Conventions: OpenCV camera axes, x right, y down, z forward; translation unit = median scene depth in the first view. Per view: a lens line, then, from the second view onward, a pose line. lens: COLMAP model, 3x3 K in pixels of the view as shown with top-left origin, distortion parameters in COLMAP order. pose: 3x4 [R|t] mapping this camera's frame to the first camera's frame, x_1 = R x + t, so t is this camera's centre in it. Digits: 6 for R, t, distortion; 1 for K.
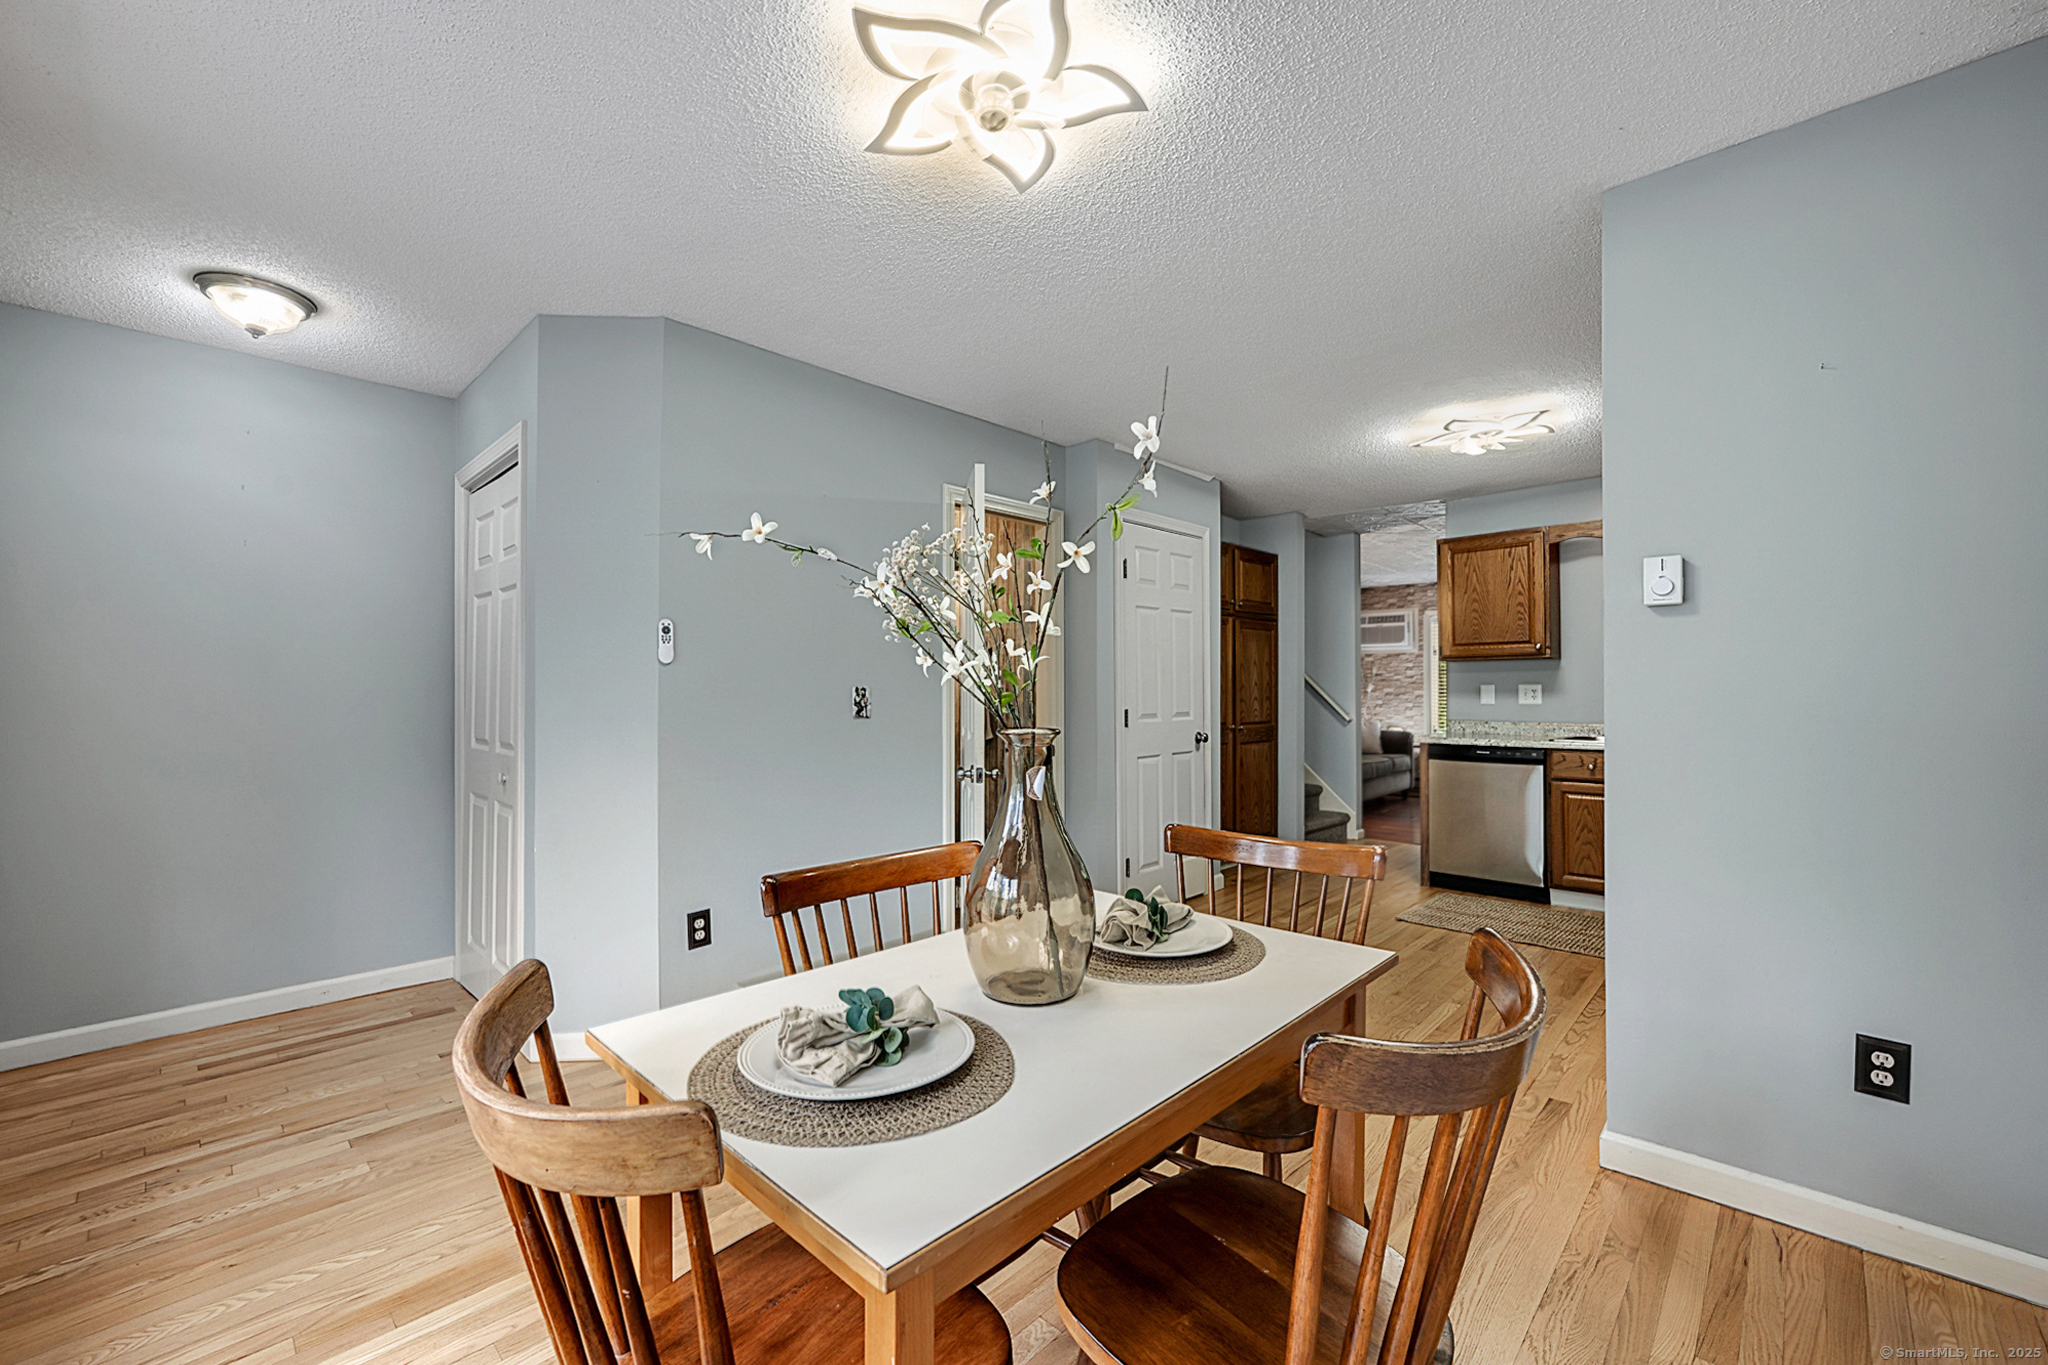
lens RADIAL K [[826.5, 0, 1034.0], [0, 826.5, 691.4], [0, 0, 1]] dist [0.002857, -0.001112]
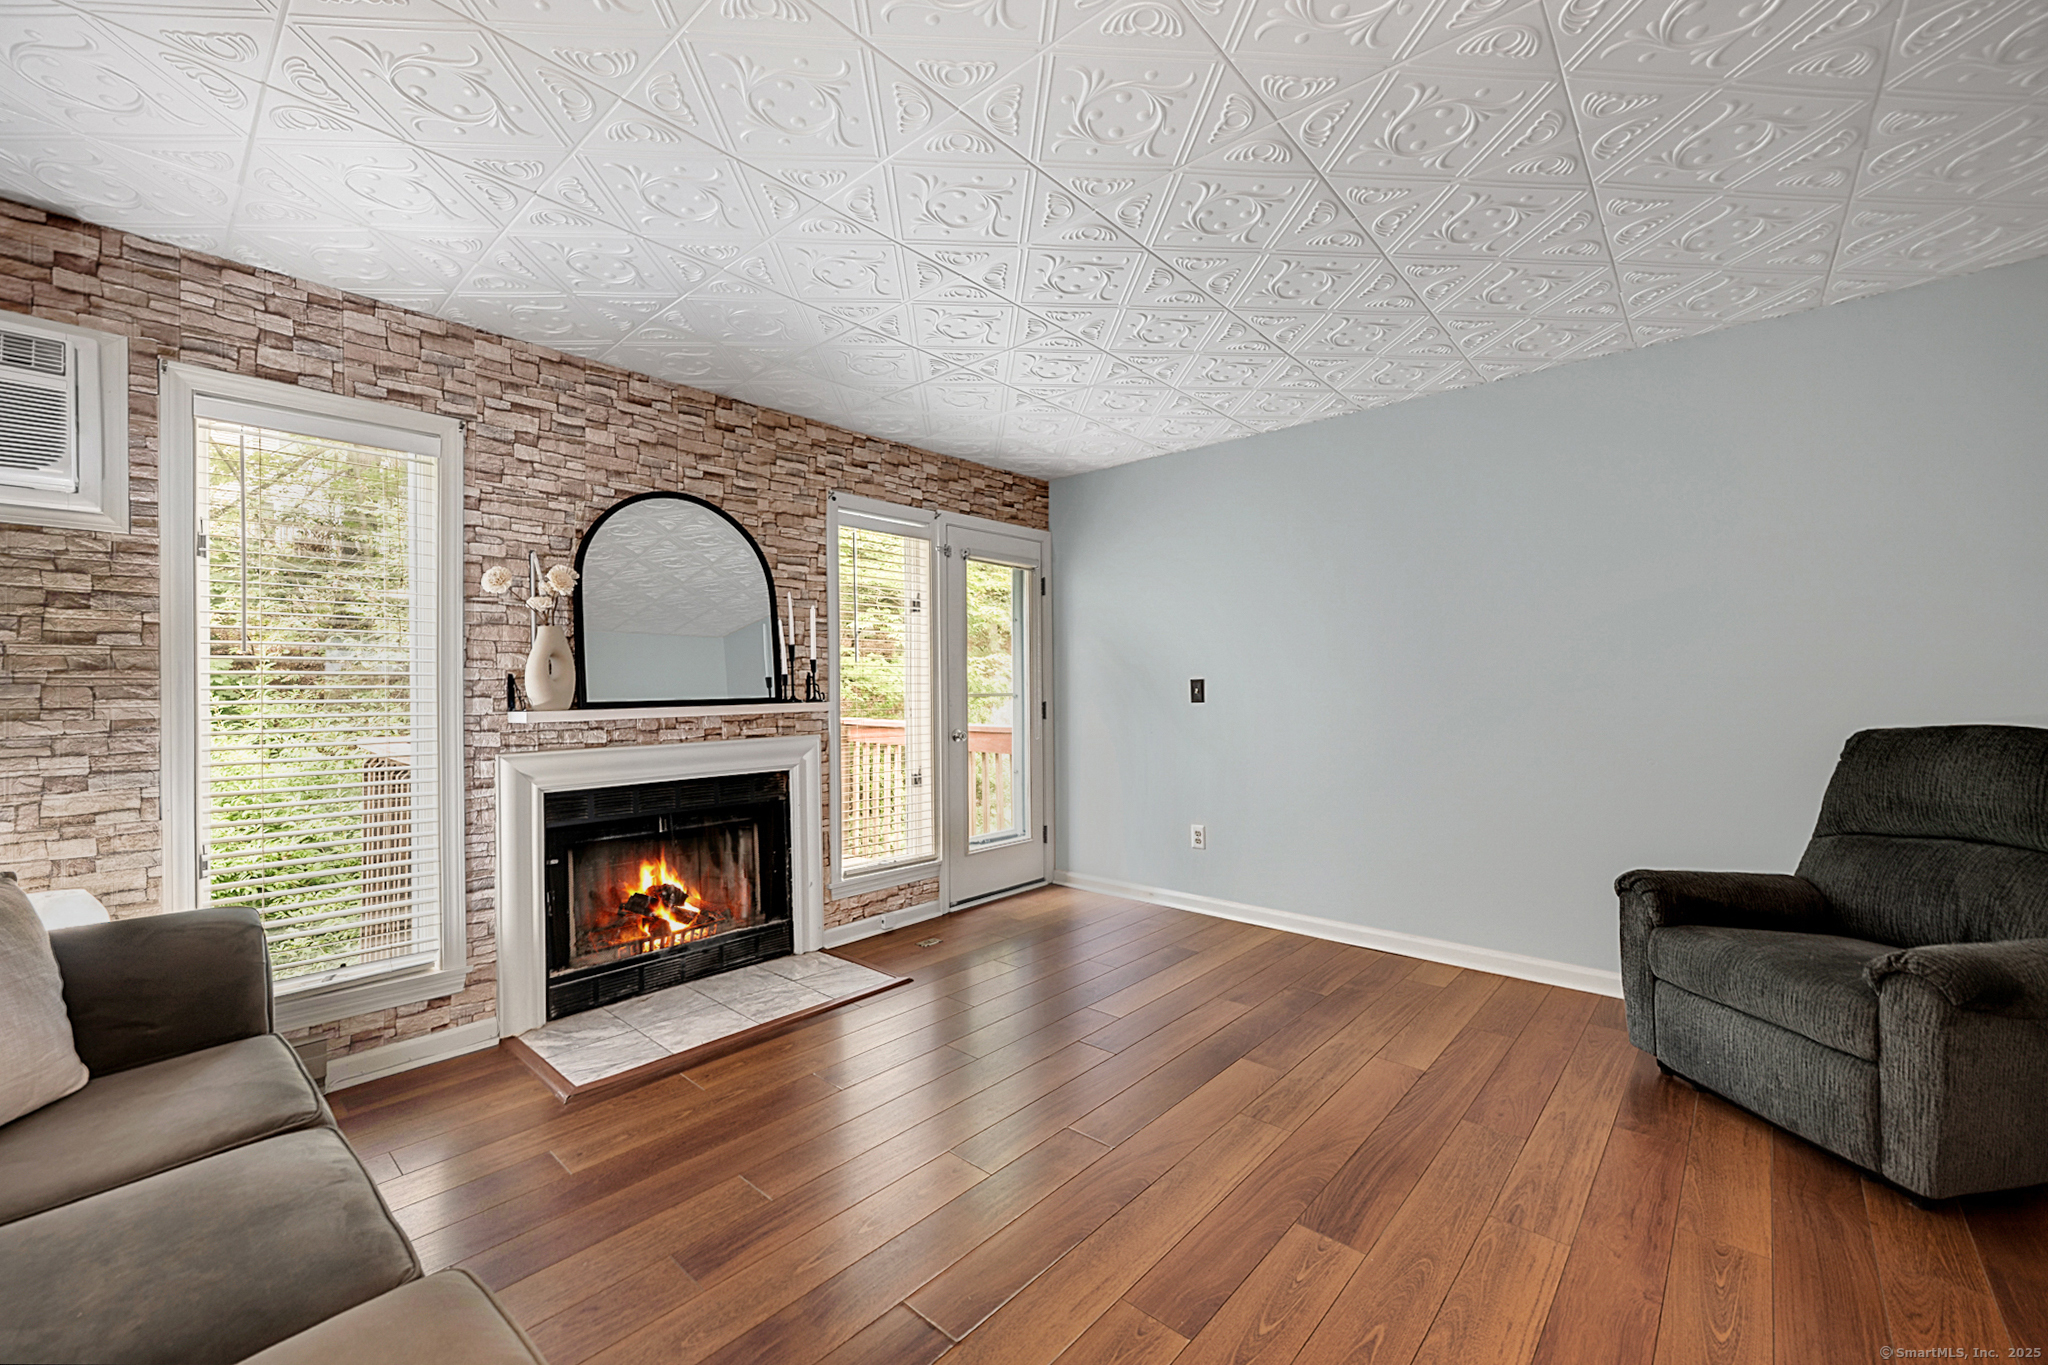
lens RADIAL K [[826.5, 0, 1021.0], [0, 826.5, 677.1], [0, 0, 1]] dist [0.002857, -0.001112]
pose [[-0.029686, 0.011179, 0.999497, 0.450558], [0.004902, 0.999927, -0.011039, -0.007404], [-0.999547, 0.004572, -0.029739, 1.488614]]
